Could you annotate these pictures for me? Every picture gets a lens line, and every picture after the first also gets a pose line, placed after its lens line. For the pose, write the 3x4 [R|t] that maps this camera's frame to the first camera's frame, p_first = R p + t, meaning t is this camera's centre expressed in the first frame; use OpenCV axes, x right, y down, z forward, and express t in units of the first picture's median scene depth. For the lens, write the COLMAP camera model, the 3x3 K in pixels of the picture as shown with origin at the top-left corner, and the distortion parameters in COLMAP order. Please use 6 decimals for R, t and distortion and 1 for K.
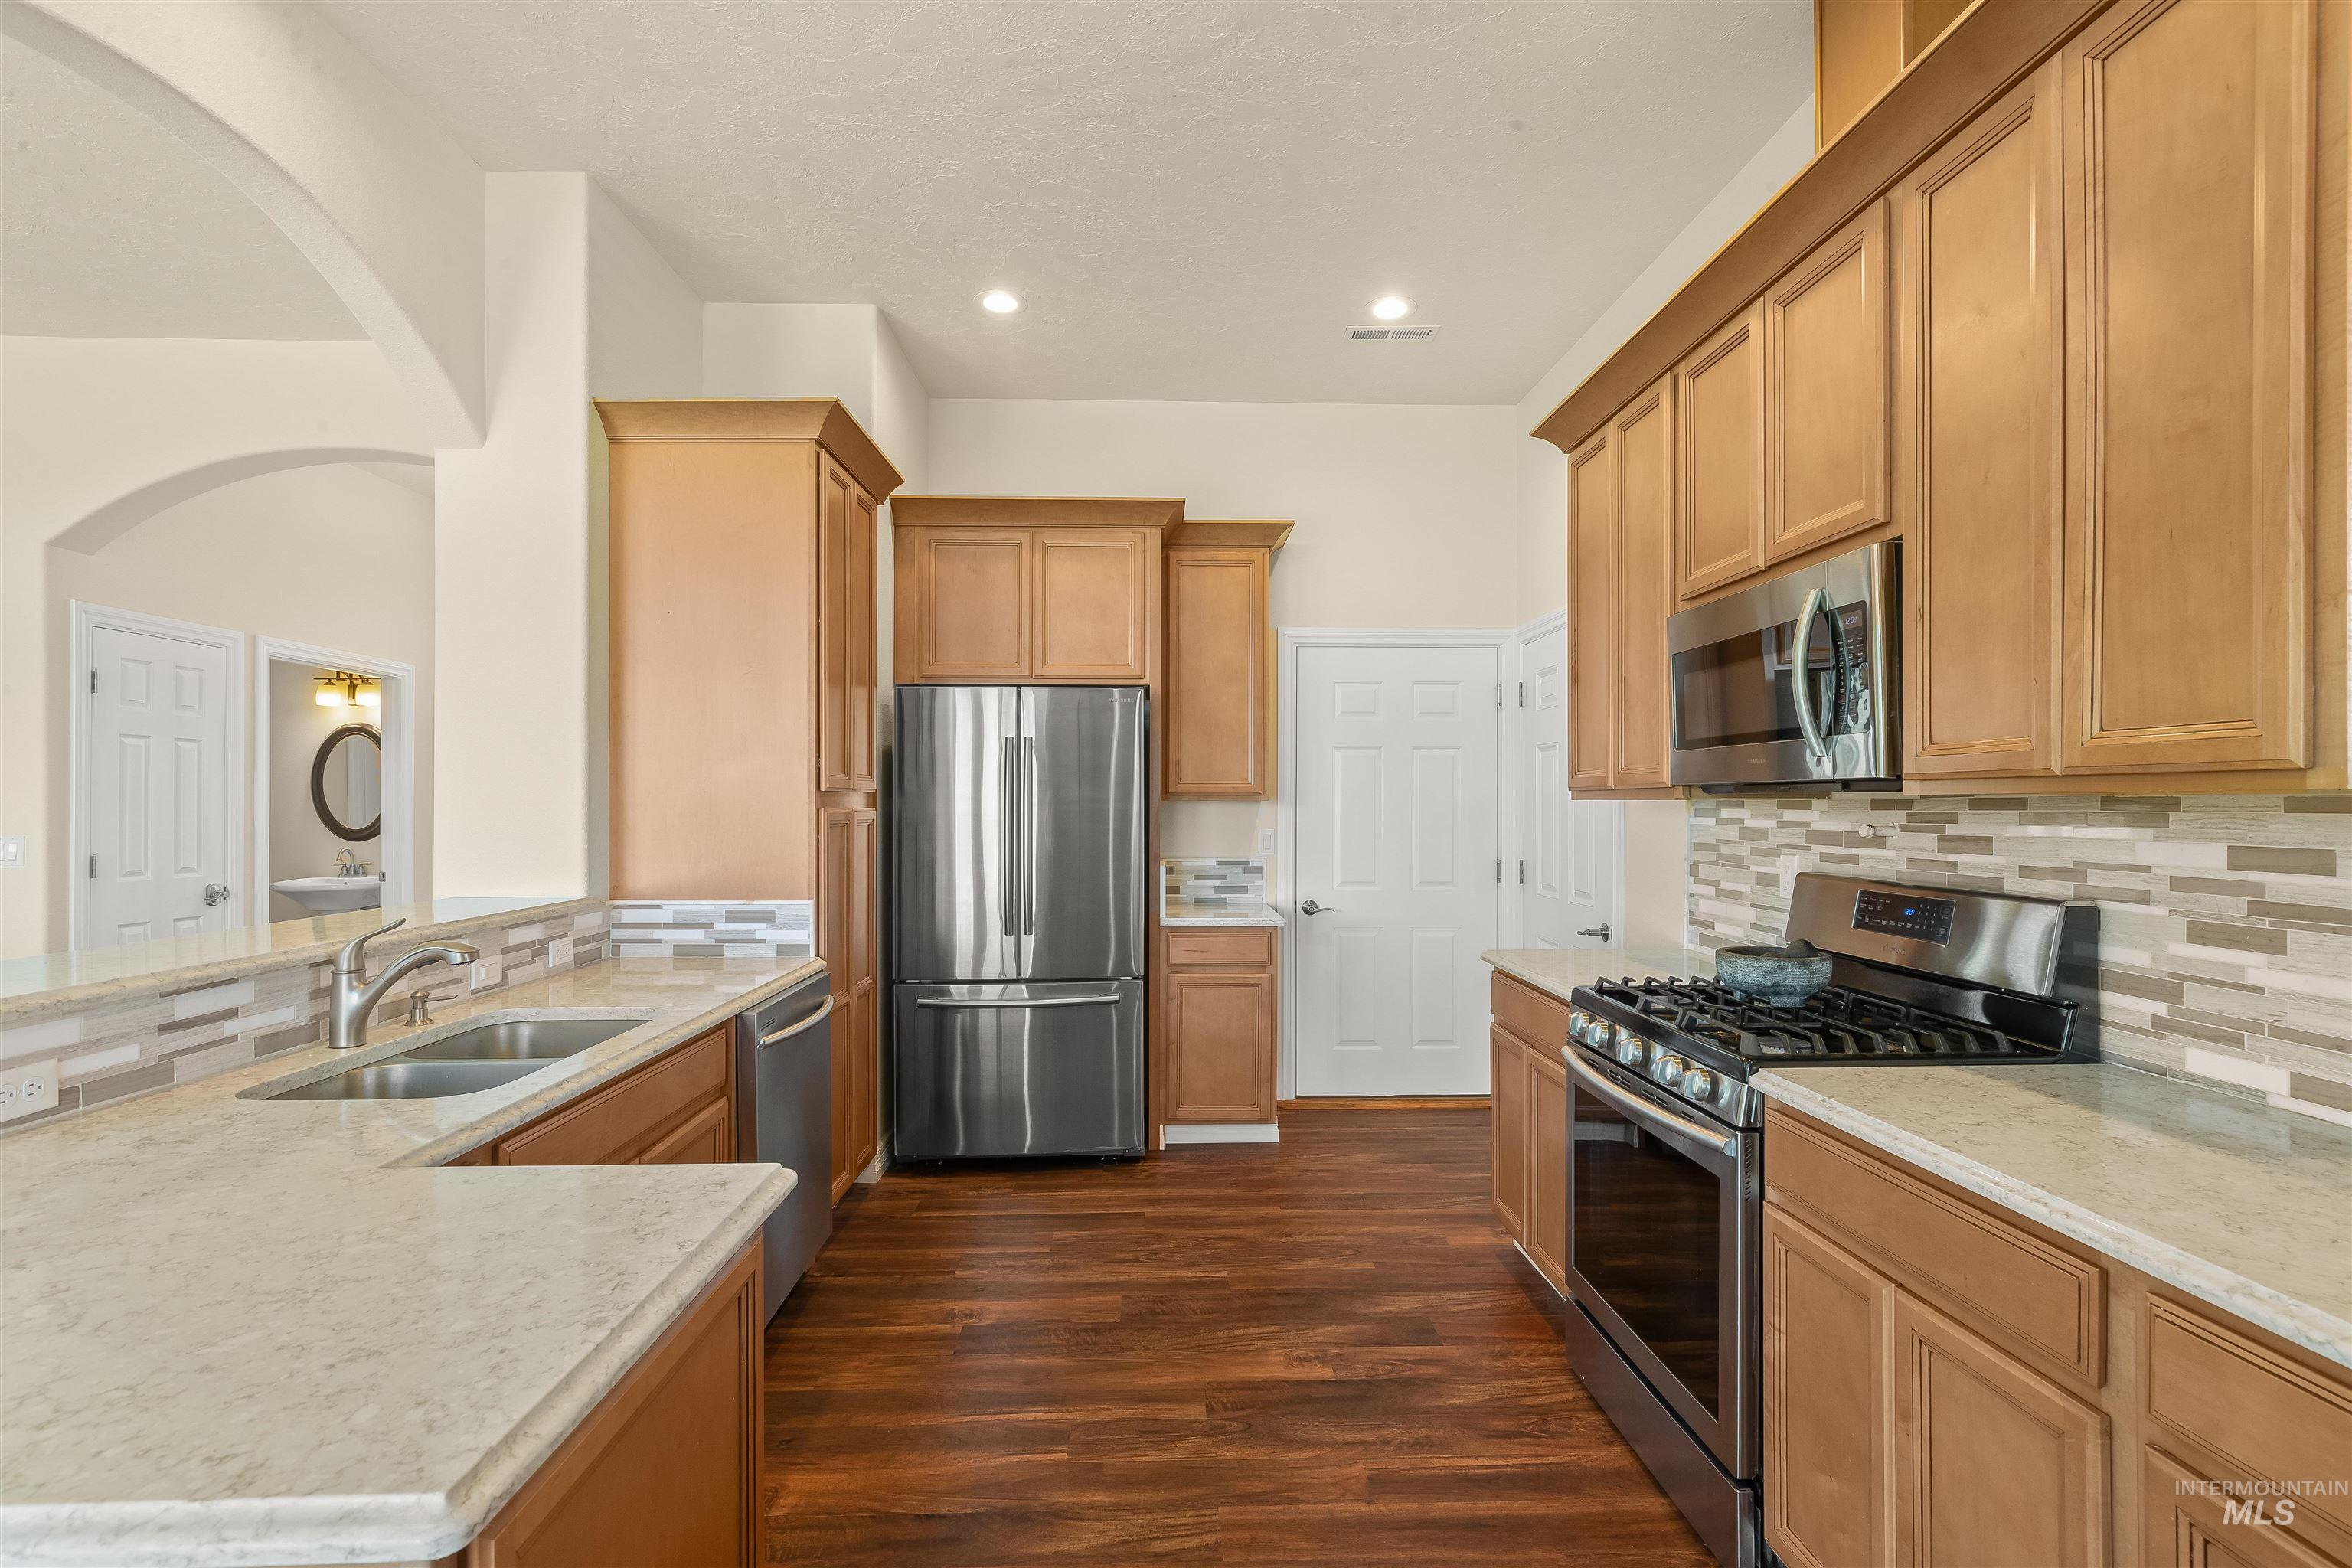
lens RADIAL K [[1078.1, 0, 1181.1], [0, 1078.1, 798.3], [0, 0, 1]] dist [0.001086, 0.000314]
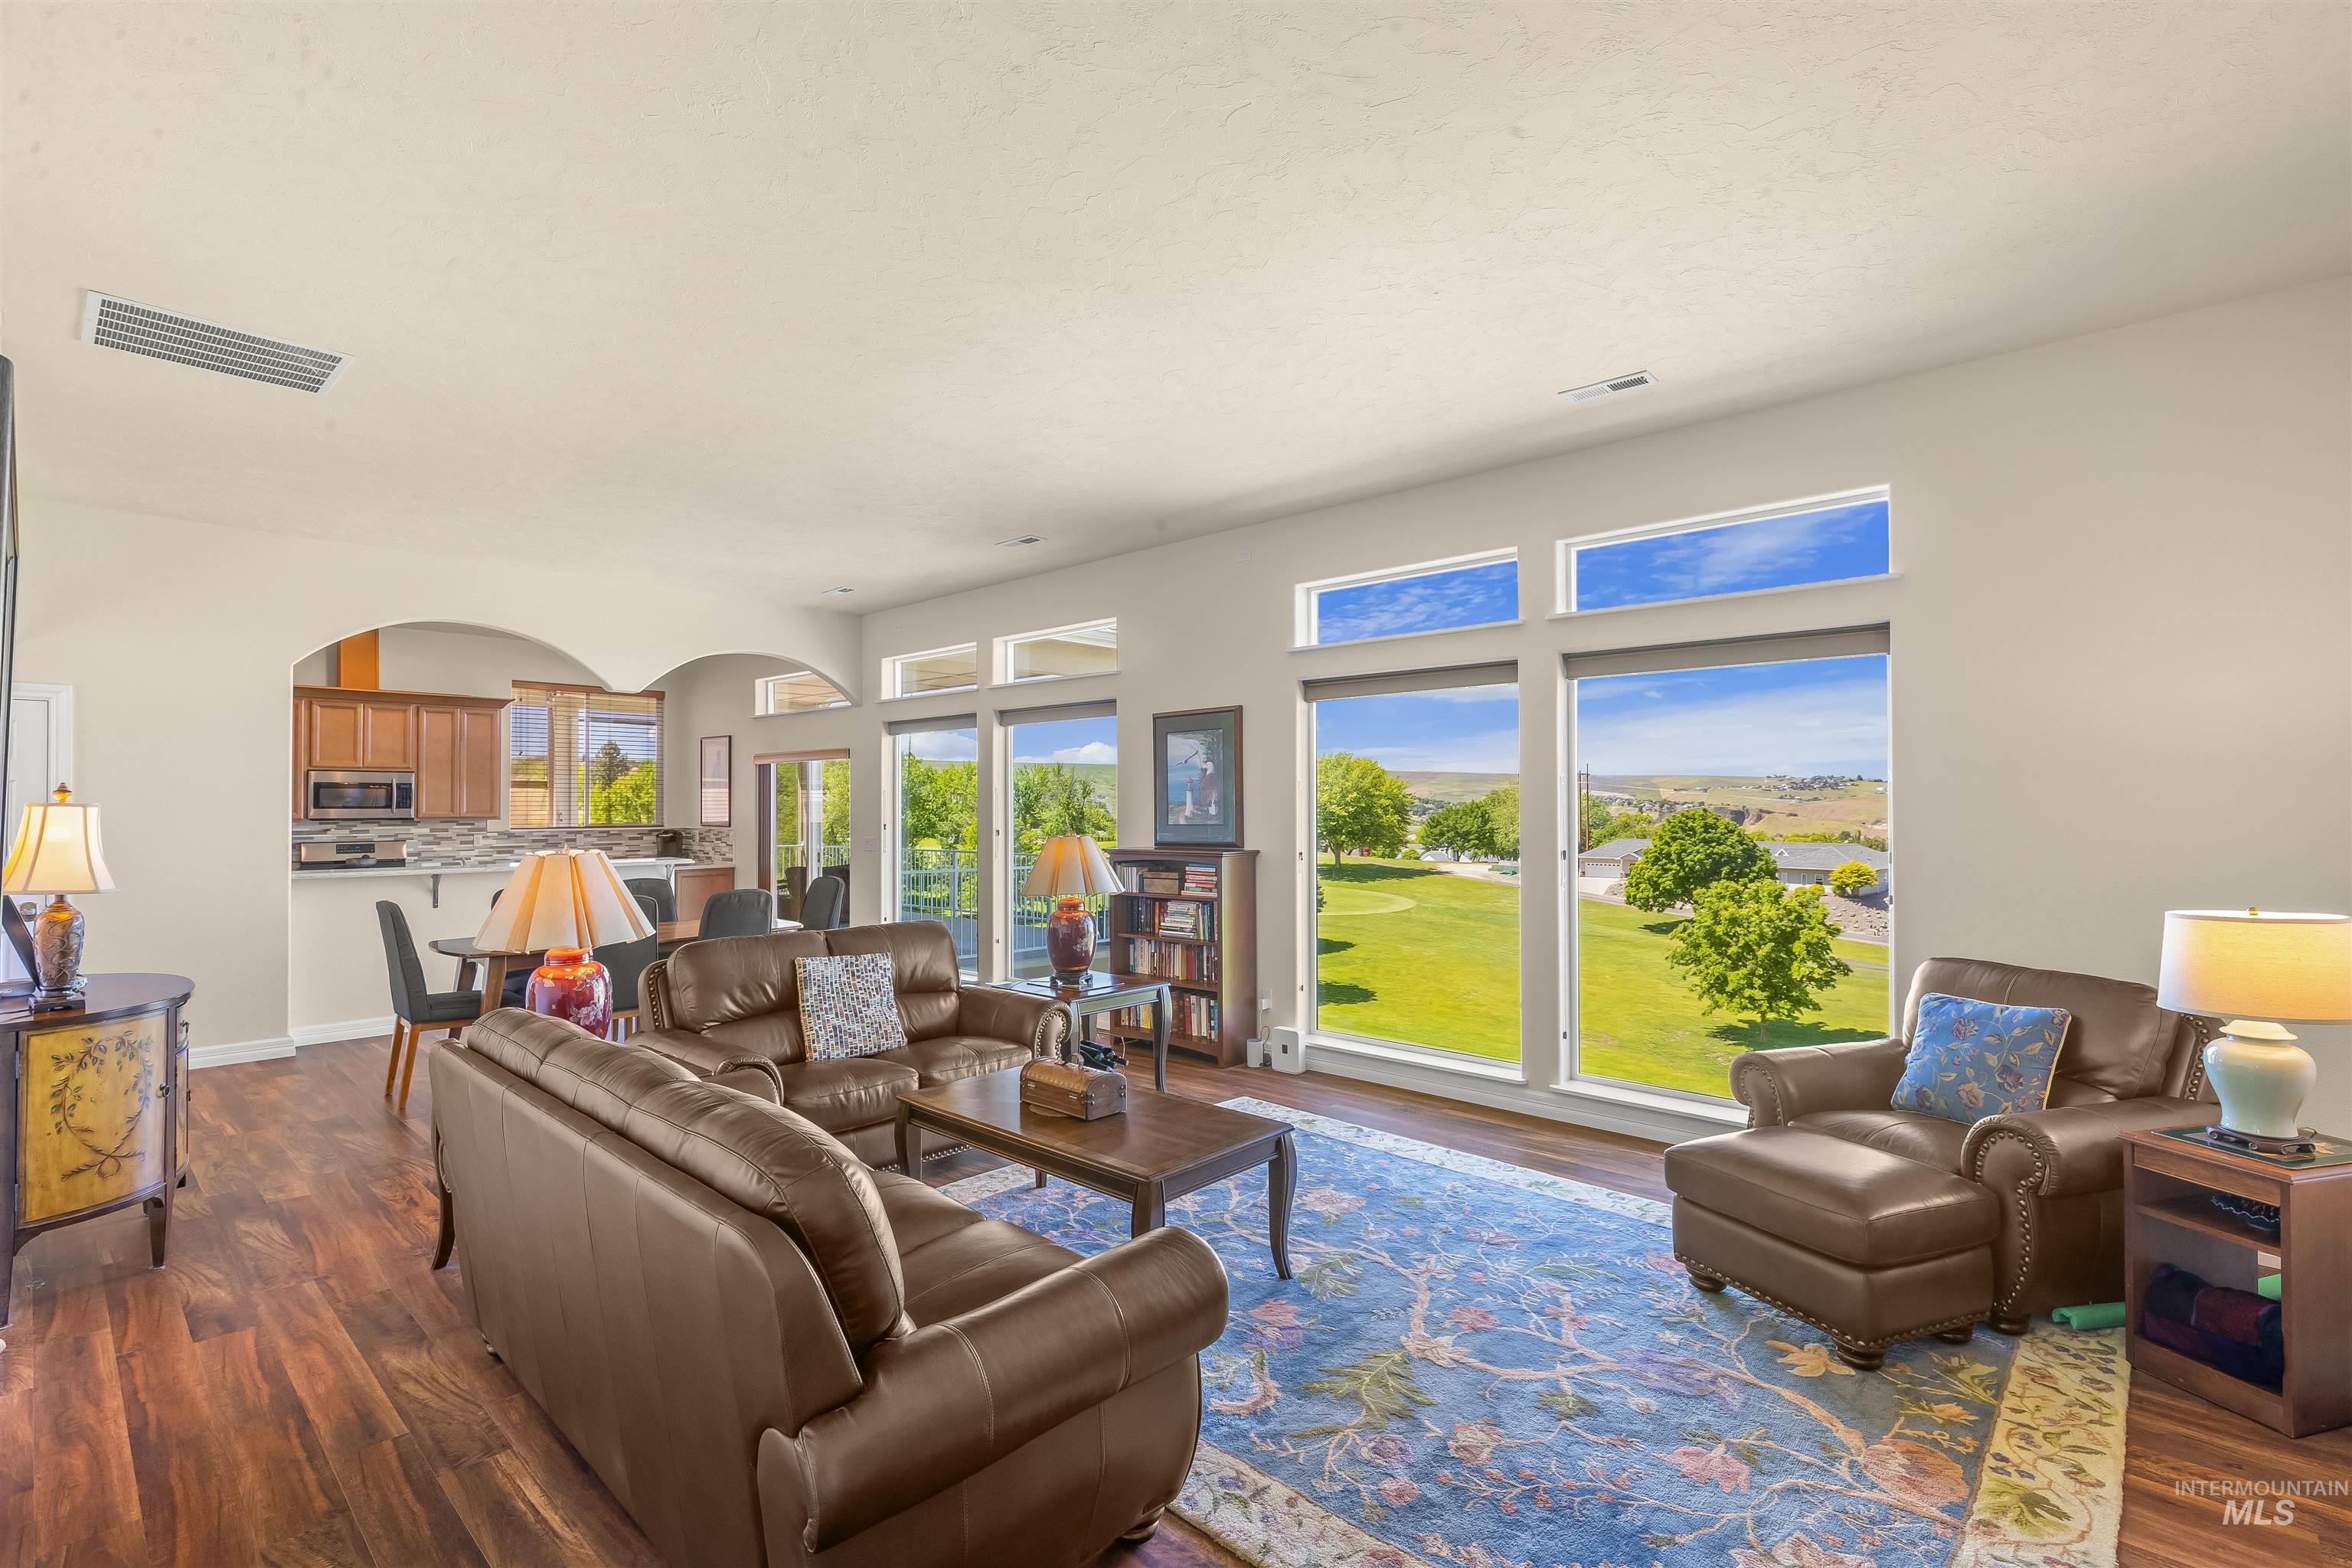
lens RADIAL K [[1060.3, 0, 1188.5], [0, 1060.3, 787.8], [0, 0, 1]] dist [-0.000084, -0.000107]
pose [[-0.718040, 0.015418, 0.695831, -4.346498], [0.002983, 0.999814, -0.019076, -0.040721], [-0.695995, -0.011622, -0.717952, 1.606169]]
